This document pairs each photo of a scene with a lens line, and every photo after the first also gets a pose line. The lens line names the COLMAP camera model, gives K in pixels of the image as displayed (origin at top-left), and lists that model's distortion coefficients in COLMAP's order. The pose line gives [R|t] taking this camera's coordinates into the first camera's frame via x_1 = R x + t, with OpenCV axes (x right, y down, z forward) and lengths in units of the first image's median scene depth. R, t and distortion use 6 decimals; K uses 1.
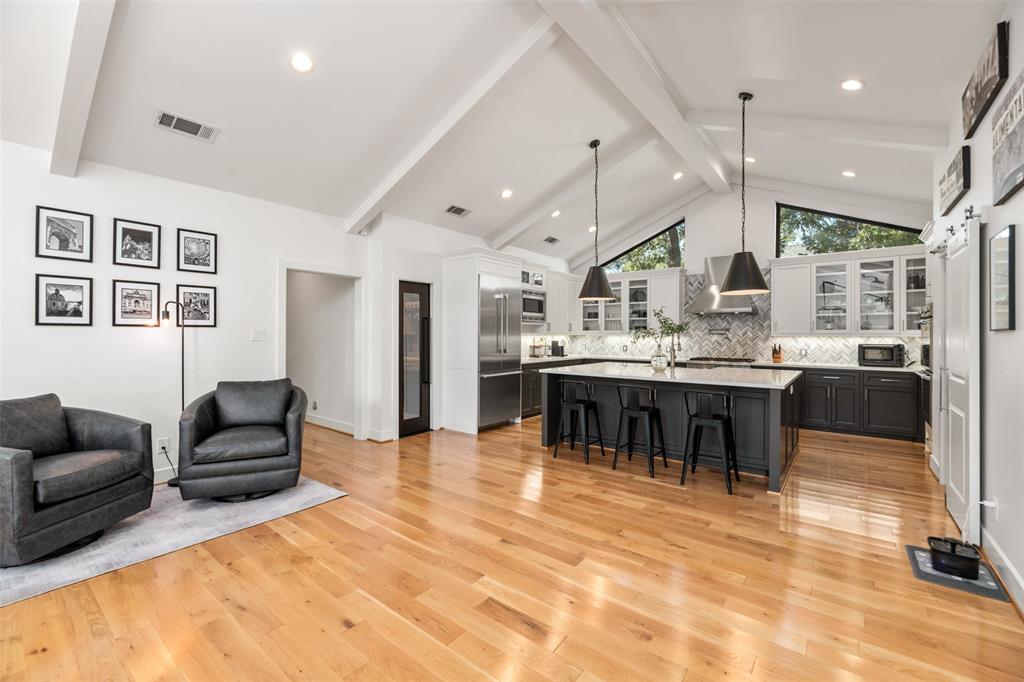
lens RADIAL K [[421.0, 0, 510.4], [0, 421.0, 333.4], [0, 0, 1]] dist [-0.001703, -0.000067]
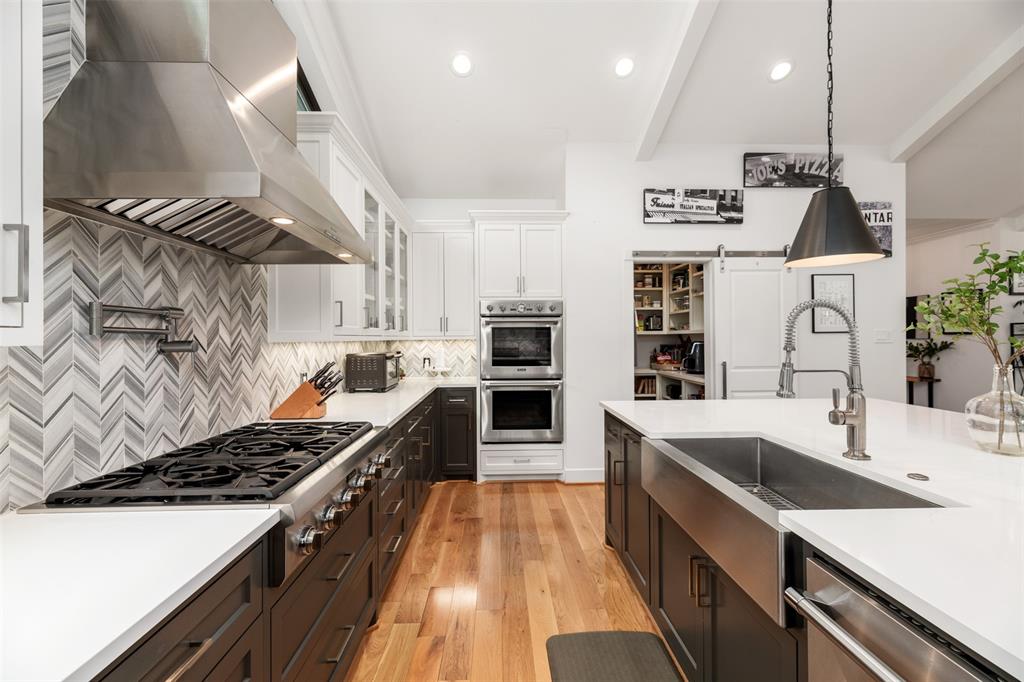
lens RADIAL K [[413.9, 0, 511.0], [0, 413.9, 331.8], [0, 0, 1]] dist [-0.000198, 0.000003]
pose [[-0.643848, 0.014239, 0.765021, 0.287312], [0.007071, 0.999895, -0.012660, 0.004481], [-0.765121, -0.002741, -0.643881, 1.178218]]
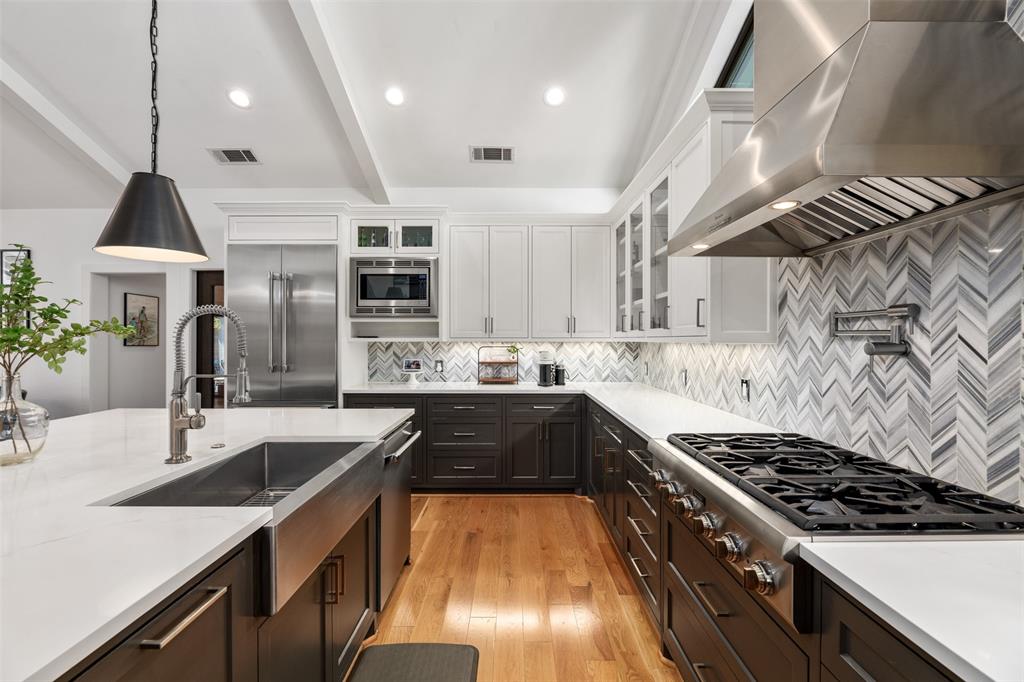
lens RADIAL K [[450.1, 0, 508.4], [0, 450.1, 342.7], [0, 0, 1]] dist [0.039745, 0.000055]
pose [[0.611660, 0.000891, -0.791120, 0.670053], [0.004519, 0.999979, 0.004621, 0.003265], [0.791108, -0.006401, 0.611643, 0.863765]]
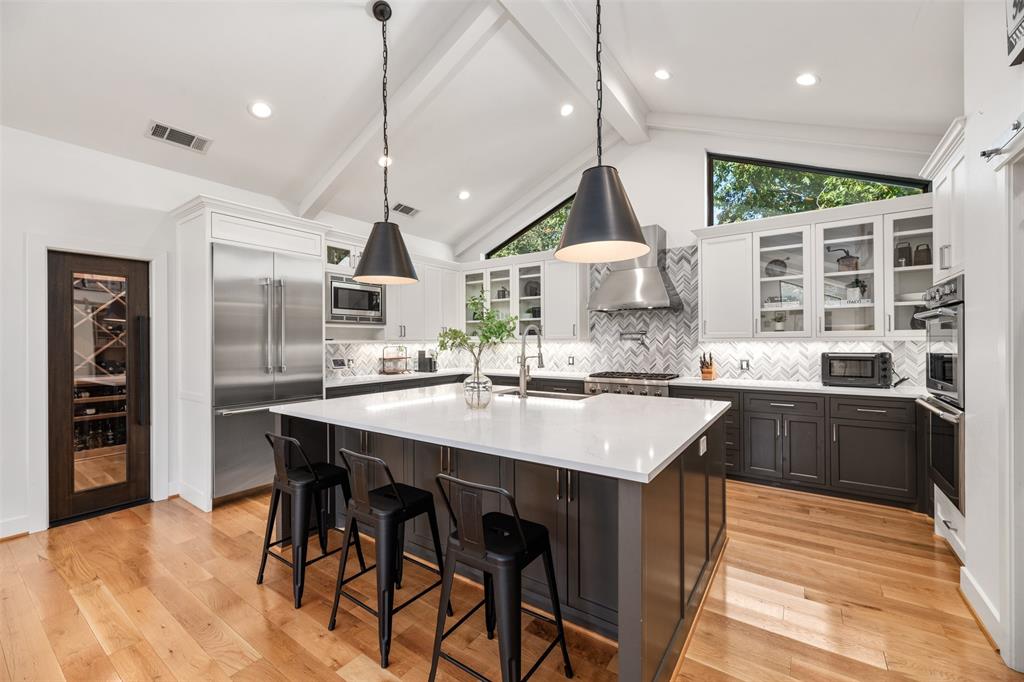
lens RADIAL K [[408.8, 0, 512.0], [0, 408.8, 341.0], [0, 0, 1]] dist [-0.000490, 0.000092]
pose [[0.998580, -0.009324, 0.052454, 0.300856], [0.009237, 0.999956, 0.001900, 0.001618], [-0.052469, -0.001413, 0.998622, 0.375239]]
